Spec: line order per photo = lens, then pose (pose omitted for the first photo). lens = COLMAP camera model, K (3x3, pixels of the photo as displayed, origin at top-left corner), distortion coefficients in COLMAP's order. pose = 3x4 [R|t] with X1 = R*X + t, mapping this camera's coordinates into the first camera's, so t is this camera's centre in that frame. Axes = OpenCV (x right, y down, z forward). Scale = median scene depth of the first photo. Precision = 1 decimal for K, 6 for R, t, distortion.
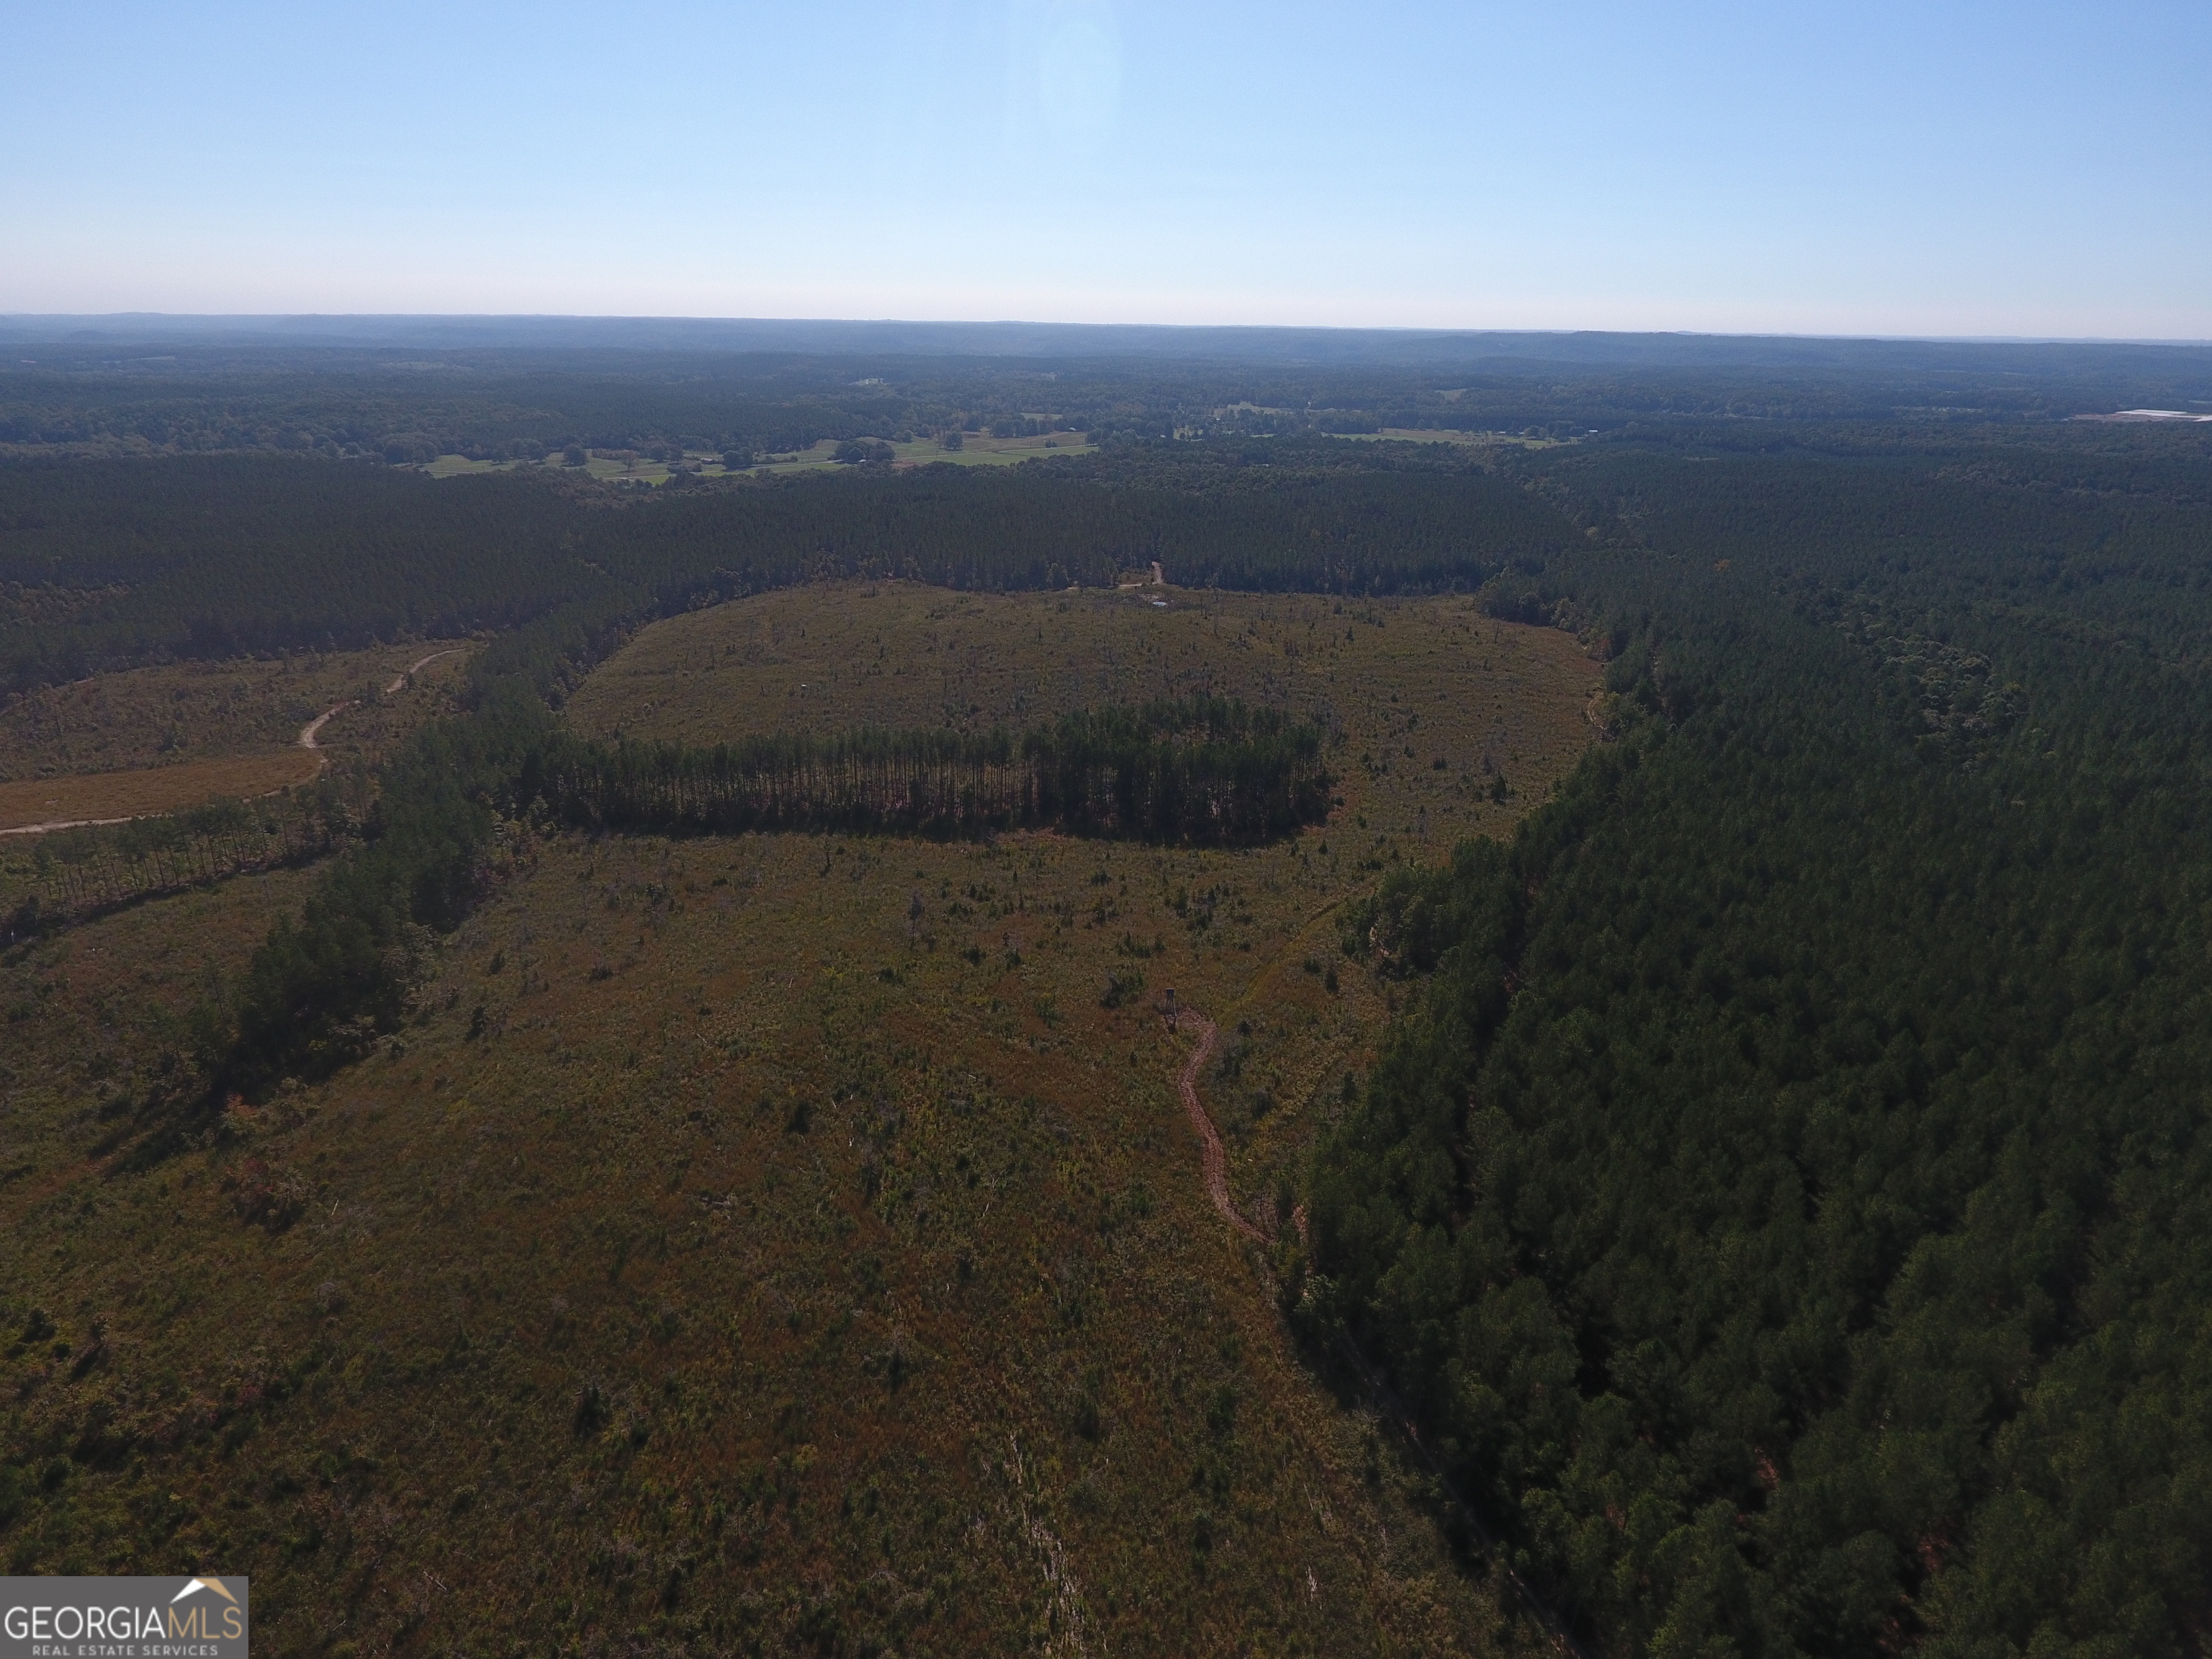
lens RADIAL K [[1293.5, 0, 1082.6], [0, 1293.5, 820.7], [0, 0, 1]] dist [-0.007227, 0.000412]
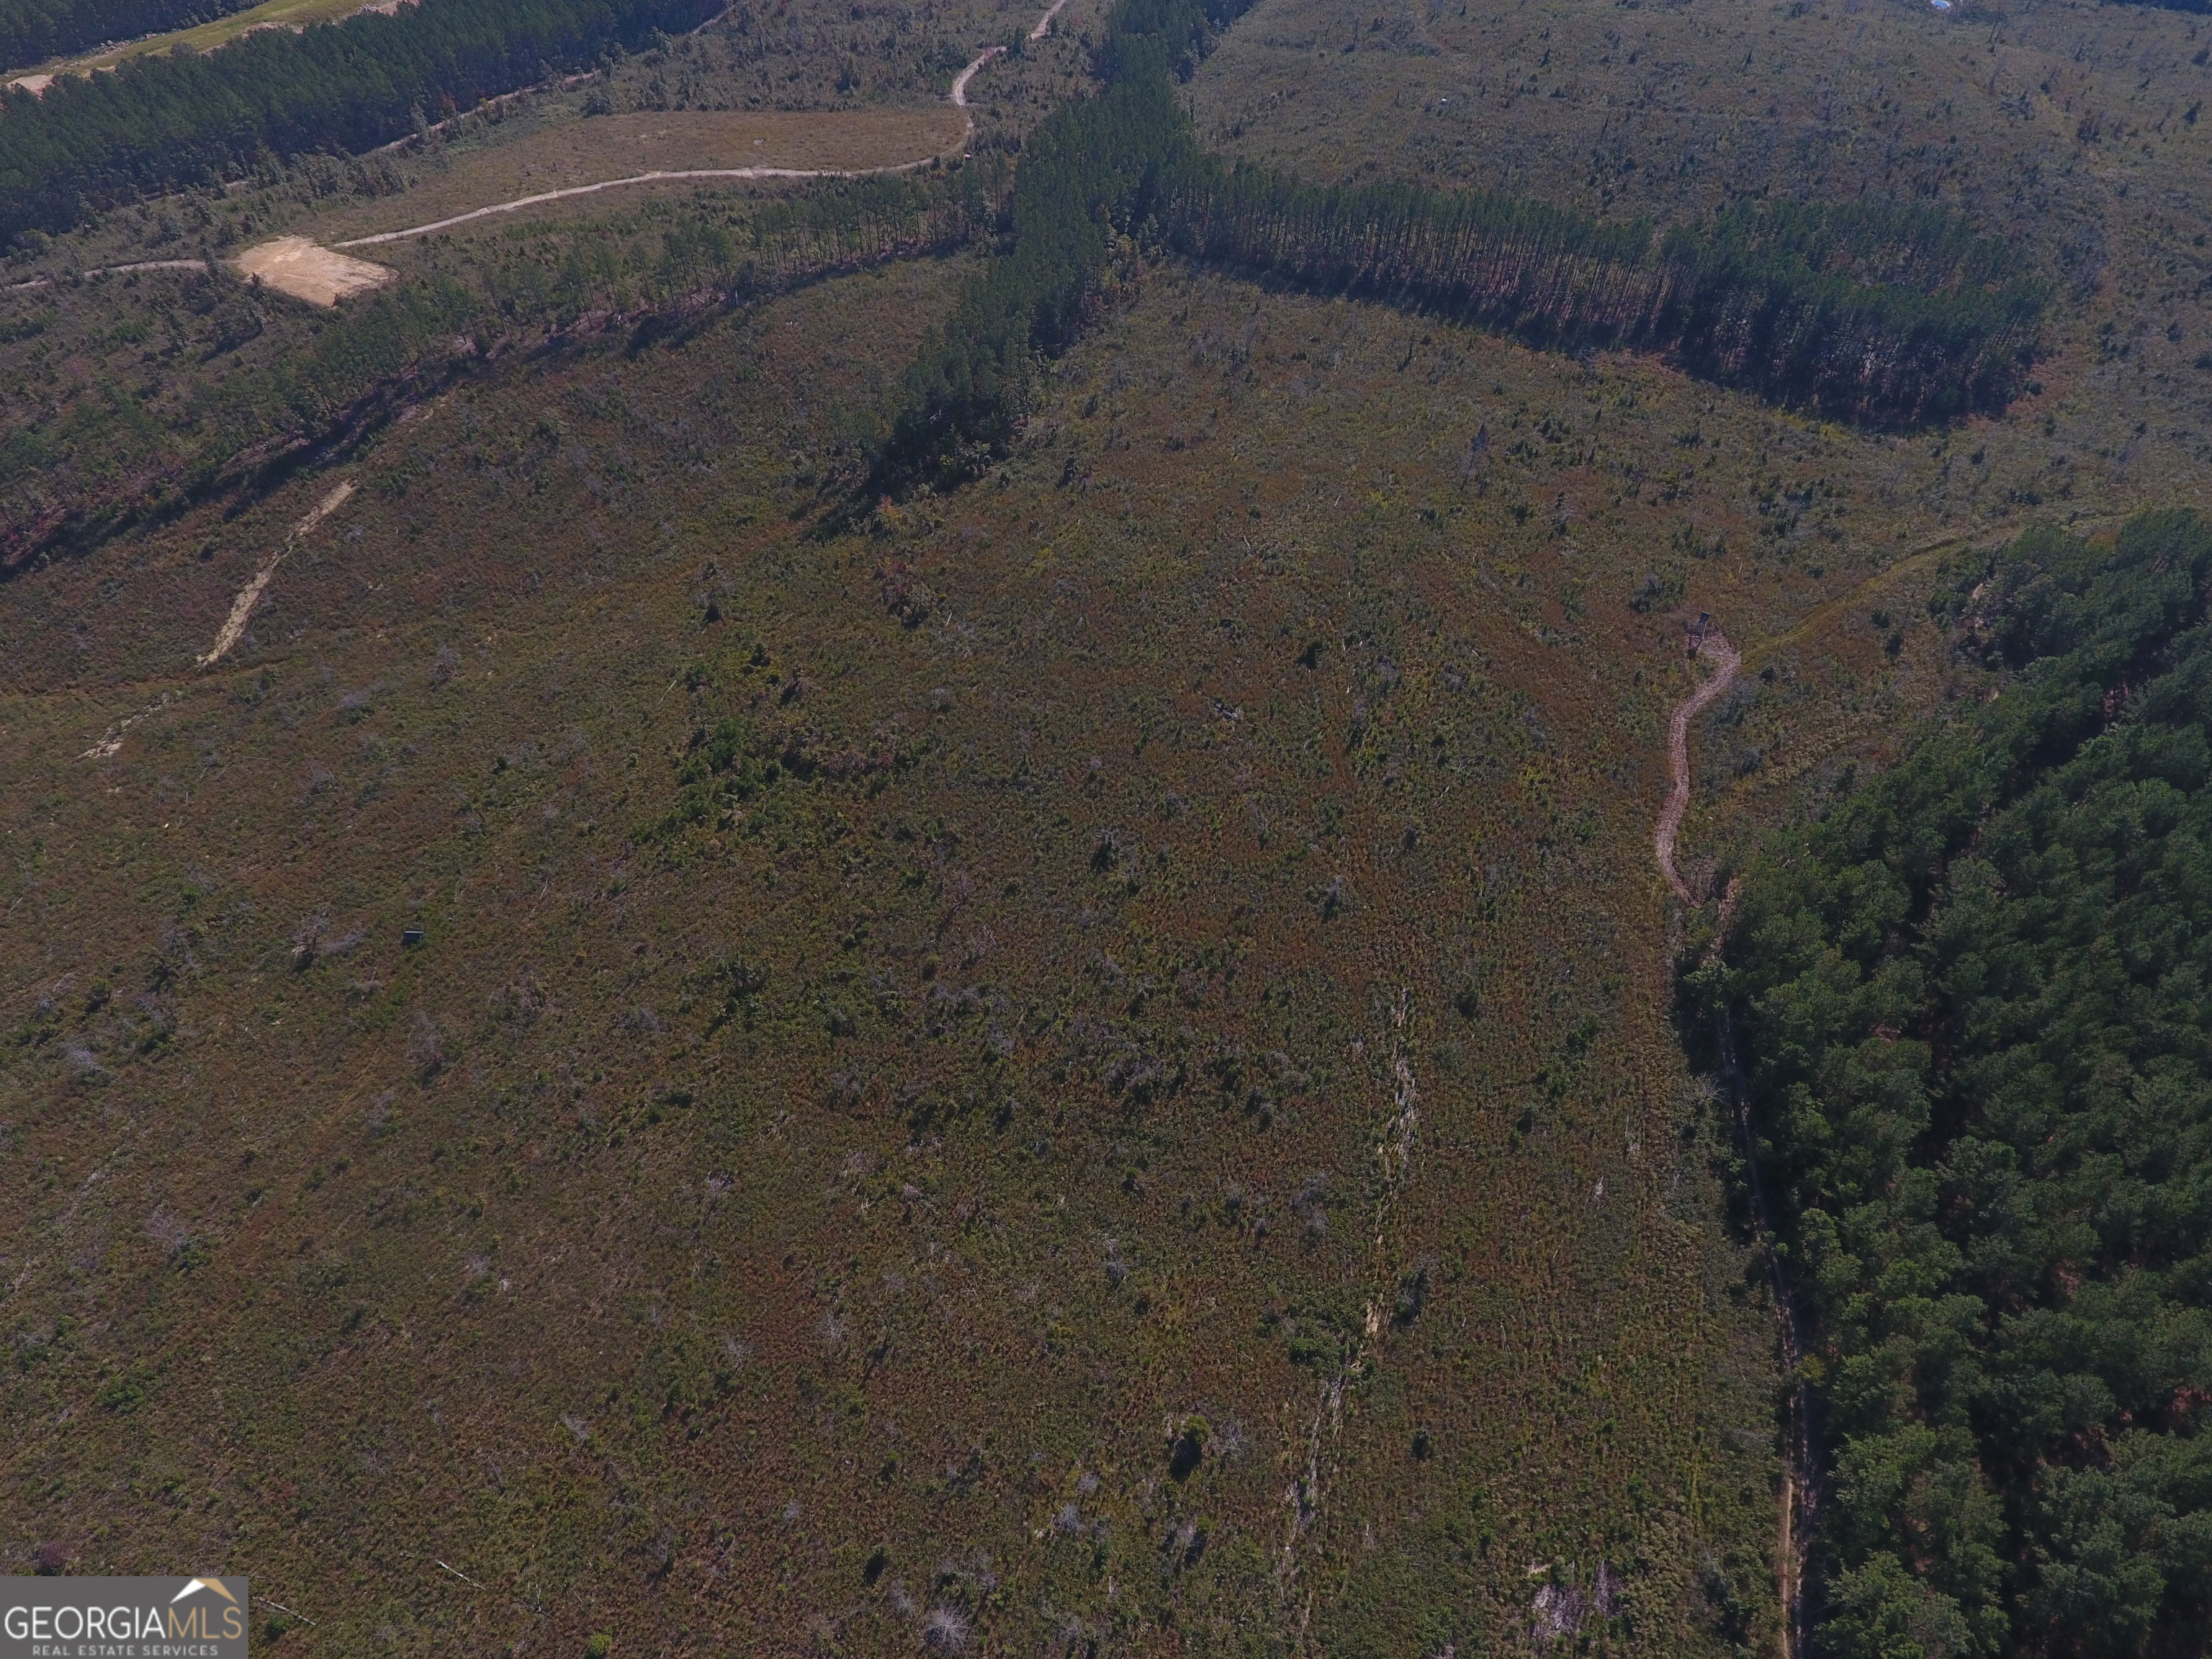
lens RADIAL K [[1293.5, 0, 1083.5], [0, 1293.5, 823.1], [0, 0, 1]] dist [-0.007227, 0.000412]
pose [[0.893170, 0.326268, -0.309509, 0.001478], [-0.145061, 0.860456, 0.488438, -0.142387], [0.425681, -0.391361, 0.815863, -0.055819]]
